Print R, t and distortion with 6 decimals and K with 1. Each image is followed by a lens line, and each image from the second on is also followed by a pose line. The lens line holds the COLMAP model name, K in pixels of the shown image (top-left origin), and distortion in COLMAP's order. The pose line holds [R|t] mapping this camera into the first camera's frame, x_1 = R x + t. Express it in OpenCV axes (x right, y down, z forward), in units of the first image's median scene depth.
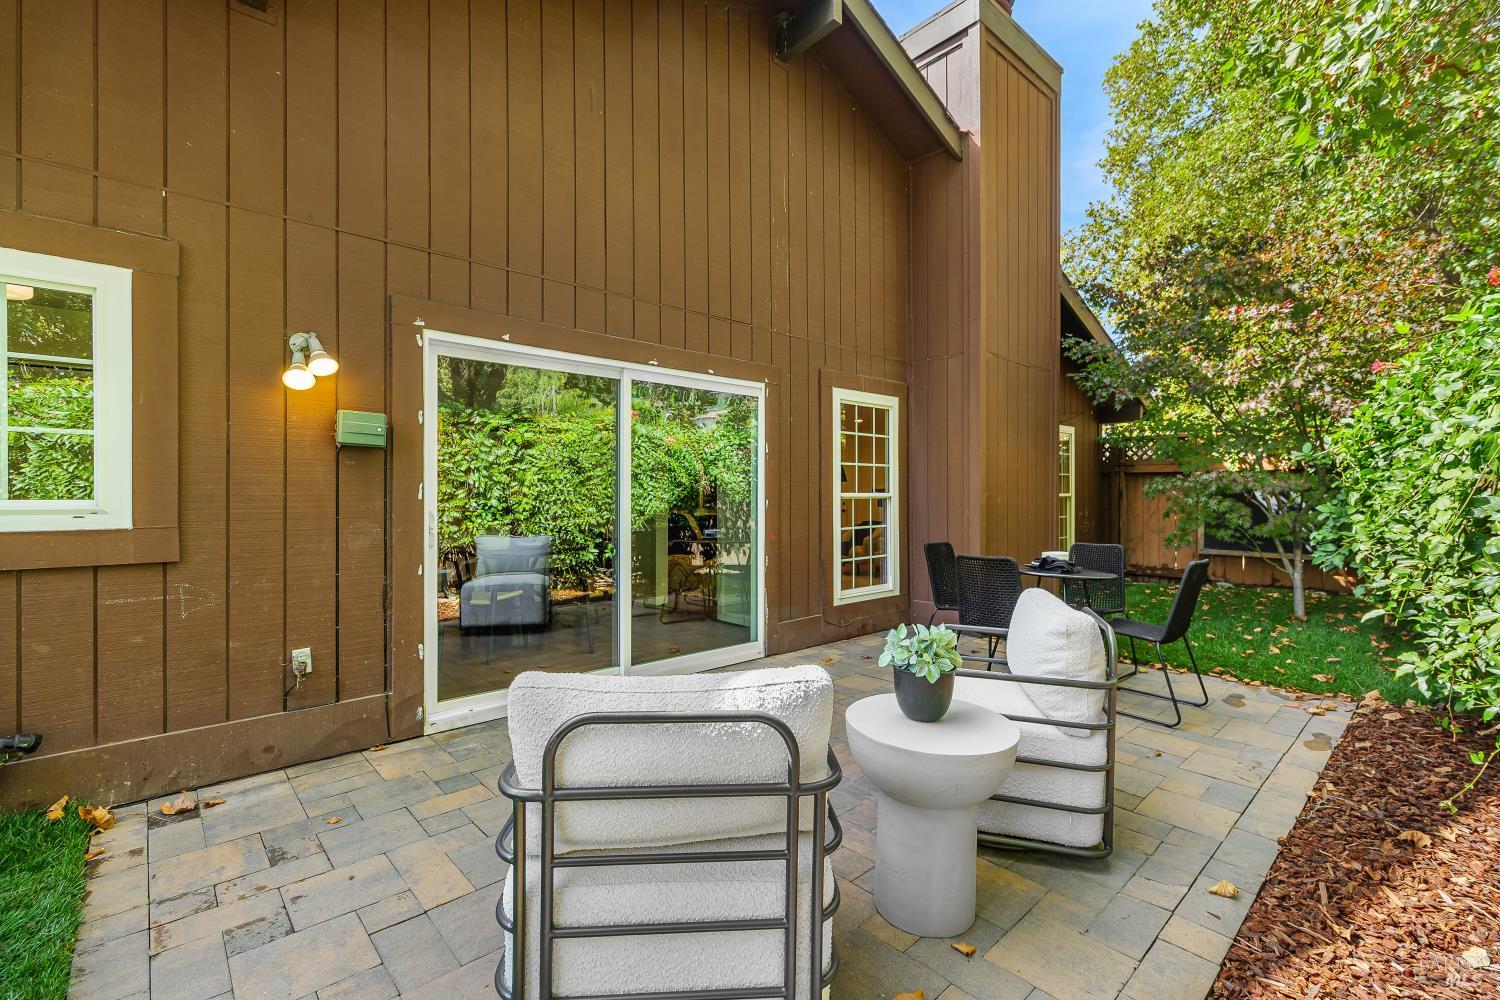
lens RADIAL K [[653.0, 0, 750.0], [0, 653.0, 500.0], [0, 0, 1]] dist [-0.002963, -0.000159]
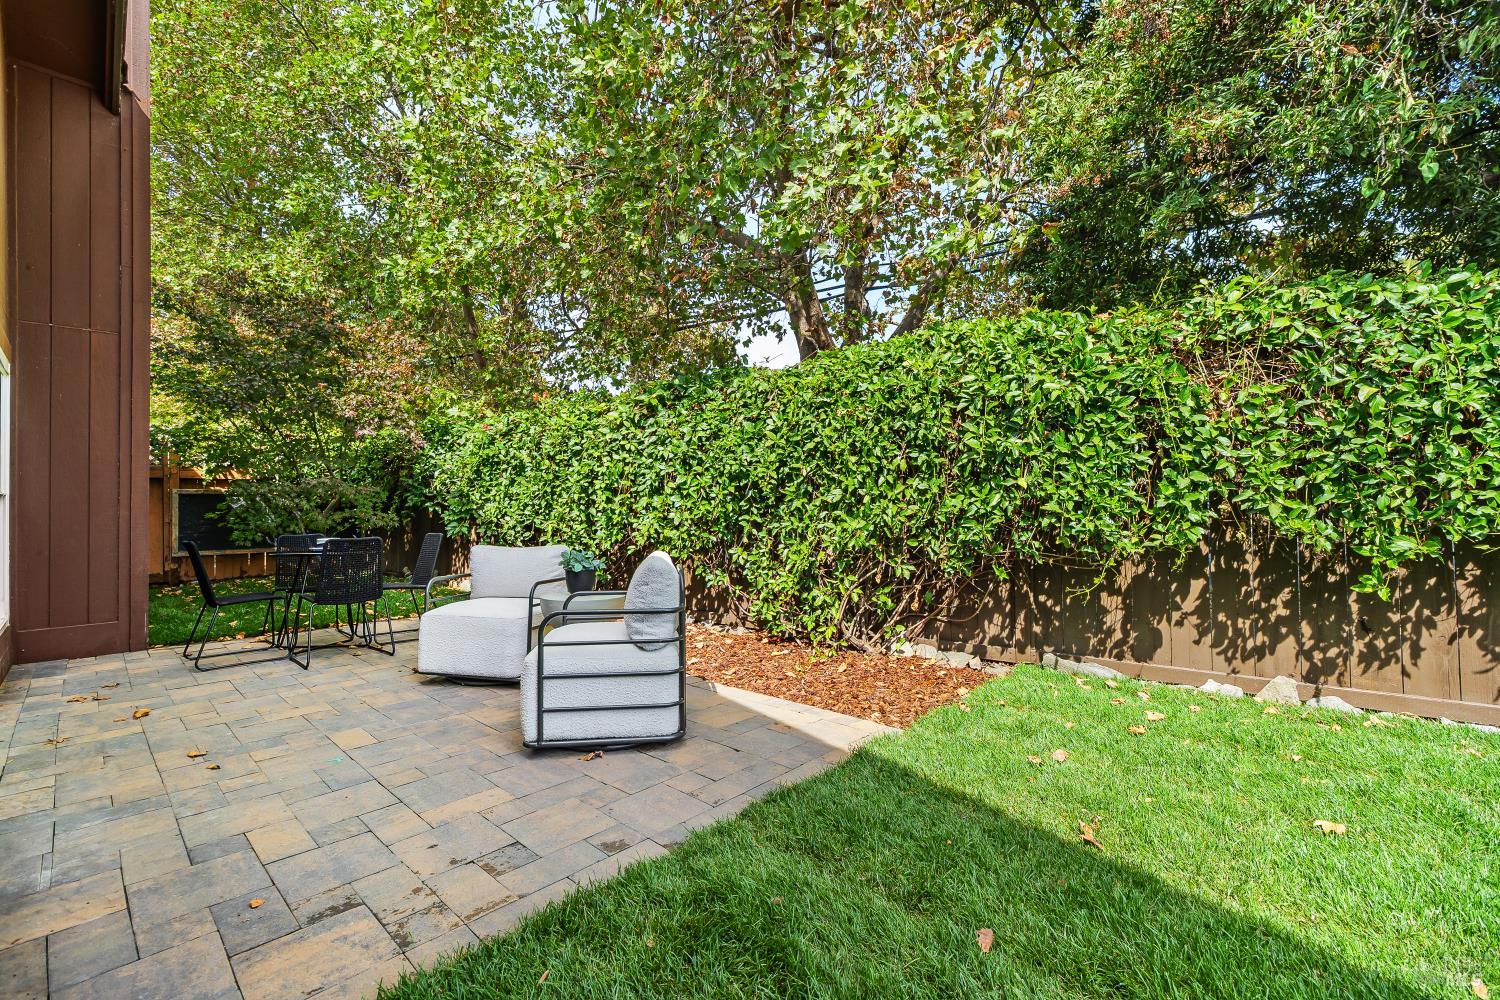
lens RADIAL K [[640.9, 0, 774.5], [0, 640.9, 499.2], [0, 0, 1]] dist [-0.000433, -0.000006]
pose [[-0.083815, 0.014162, 0.996381, -1.031293], [0.011544, 0.999846, -0.013240, 0.041924], [-0.996414, 0.010393, -0.083965, 0.348737]]
